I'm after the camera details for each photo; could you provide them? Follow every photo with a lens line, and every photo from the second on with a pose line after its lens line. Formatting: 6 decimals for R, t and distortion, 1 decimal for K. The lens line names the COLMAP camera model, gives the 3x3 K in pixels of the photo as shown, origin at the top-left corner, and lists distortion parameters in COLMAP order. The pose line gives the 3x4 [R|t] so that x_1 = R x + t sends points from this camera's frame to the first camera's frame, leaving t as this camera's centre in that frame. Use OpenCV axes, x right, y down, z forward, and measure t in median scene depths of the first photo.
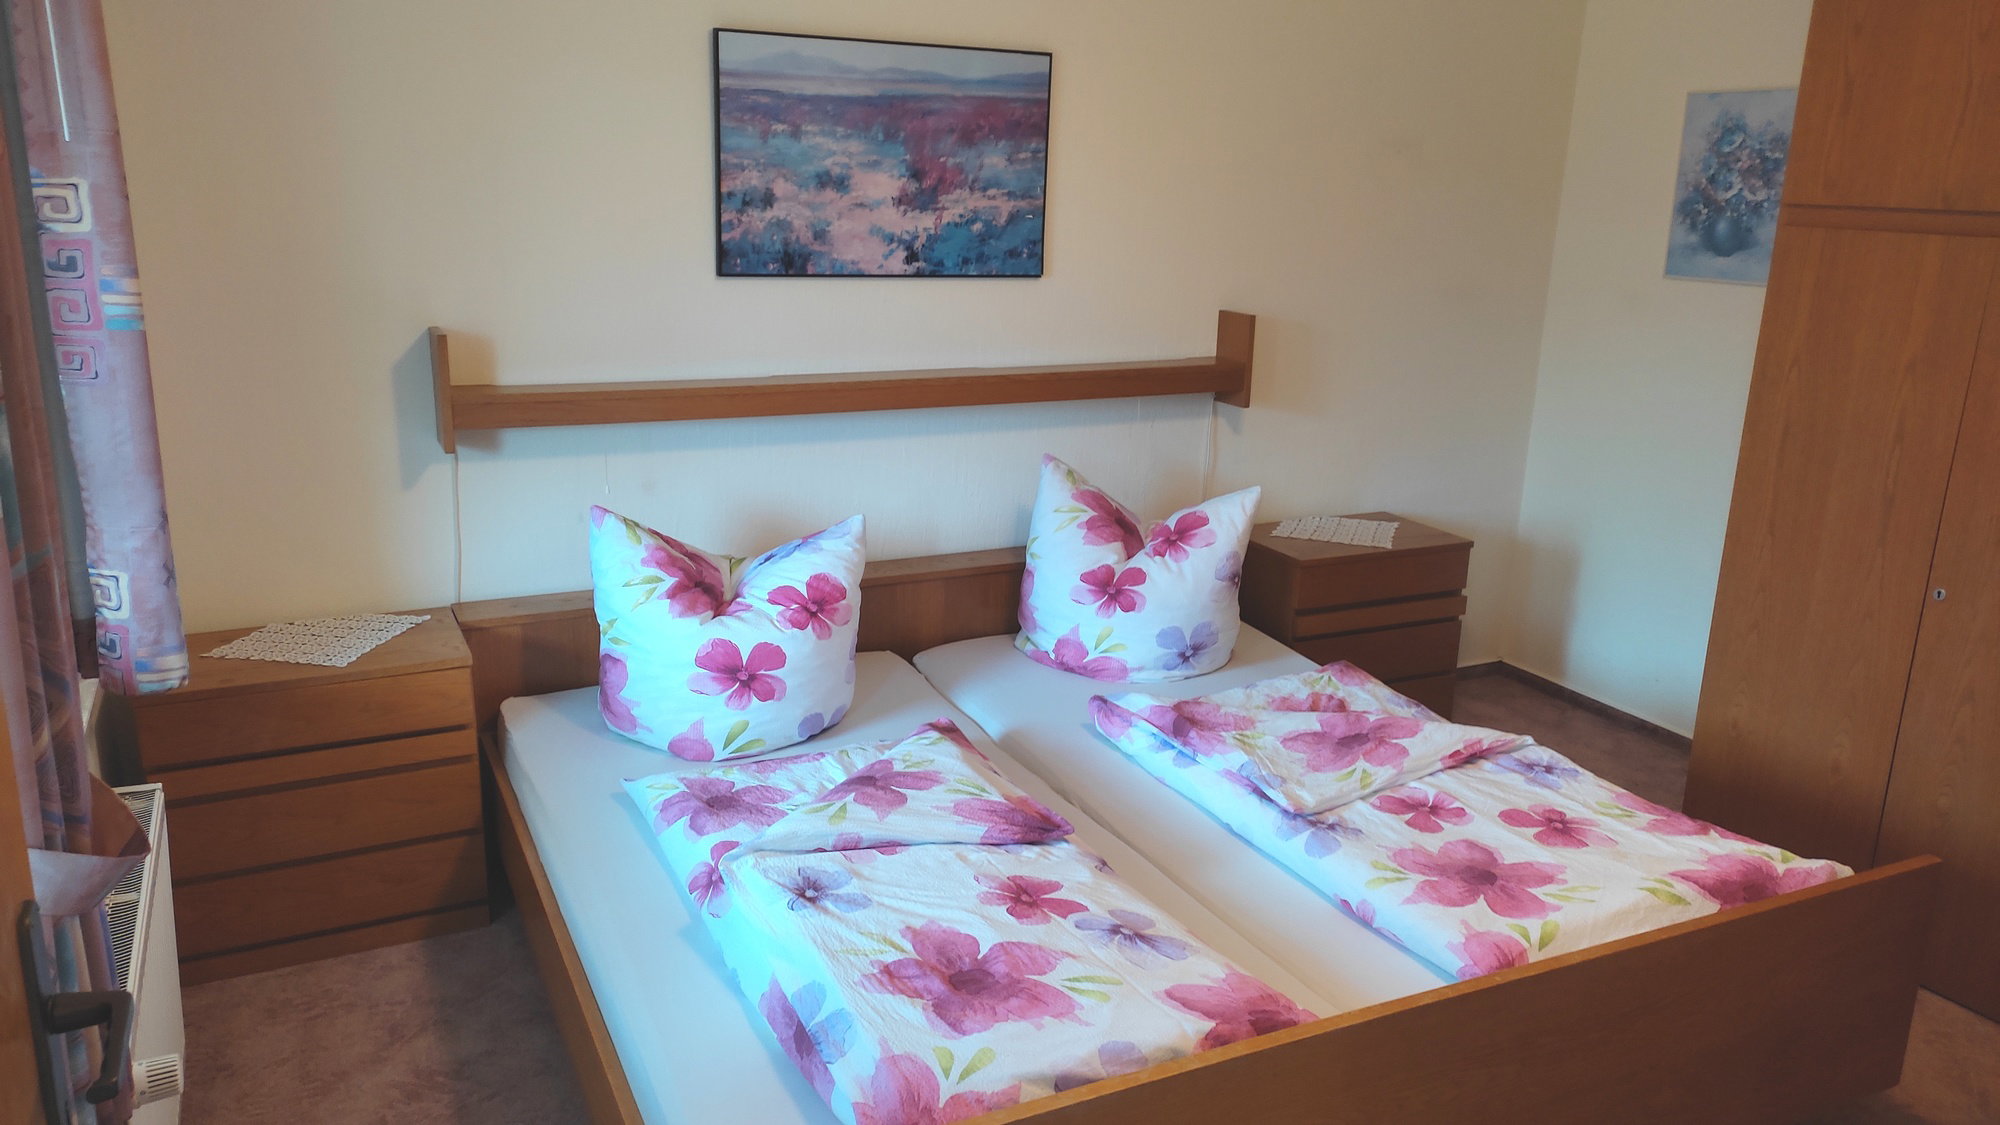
lens RADIAL K [[1487.8, 0, 996.3], [0, 1487.8, 560.6], [0, 0, 1]] dist [0.072050, -0.070488]
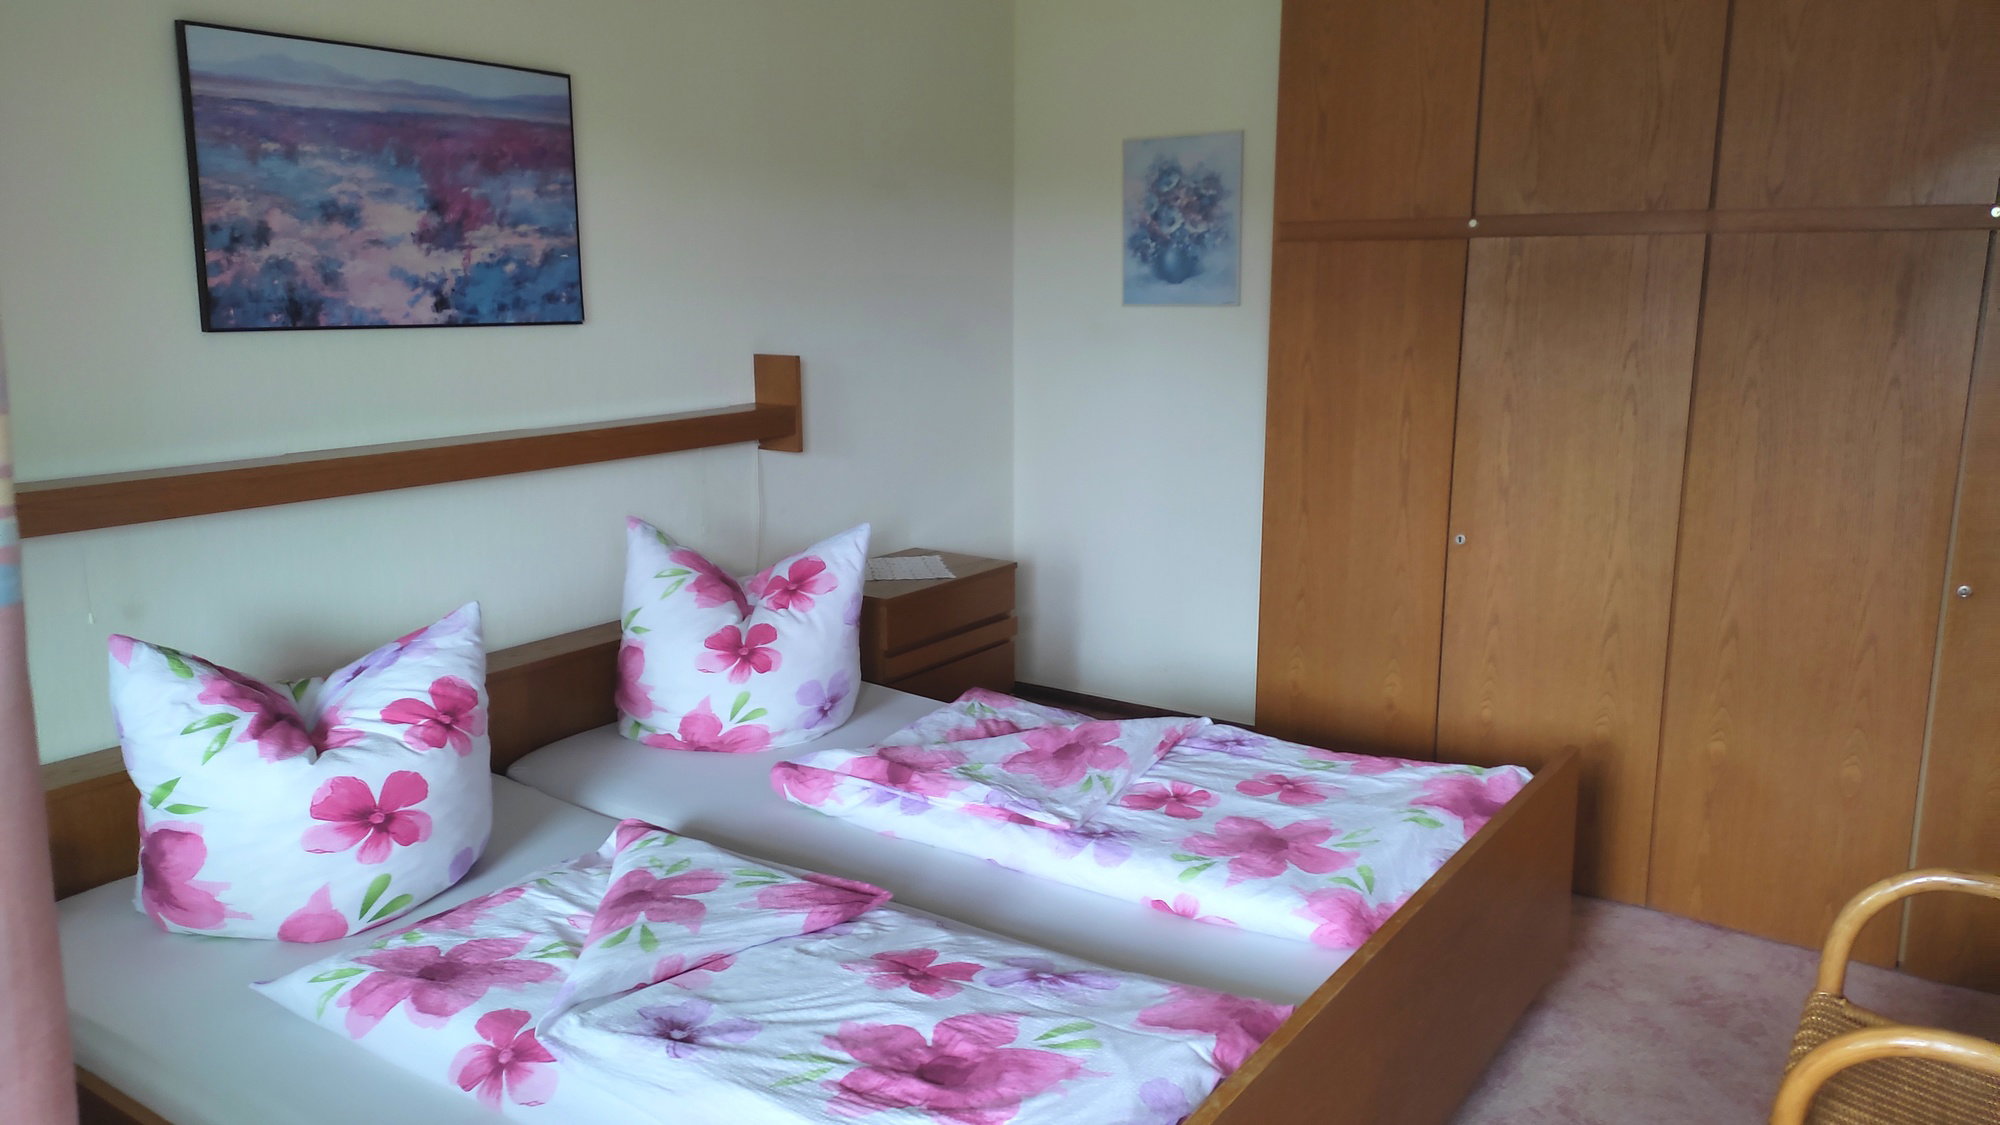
lens RADIAL K [[1487.8, 0, 1012.6], [0, 1487.8, 558.0], [0, 0, 1]] dist [0.072050, -0.070488]
pose [[0.871011, -0.122155, 0.475834, -0.223812], [0.151522, 0.988170, -0.023679, 0.010431], [-0.467313, 0.092724, 0.879216, 0.124723]]
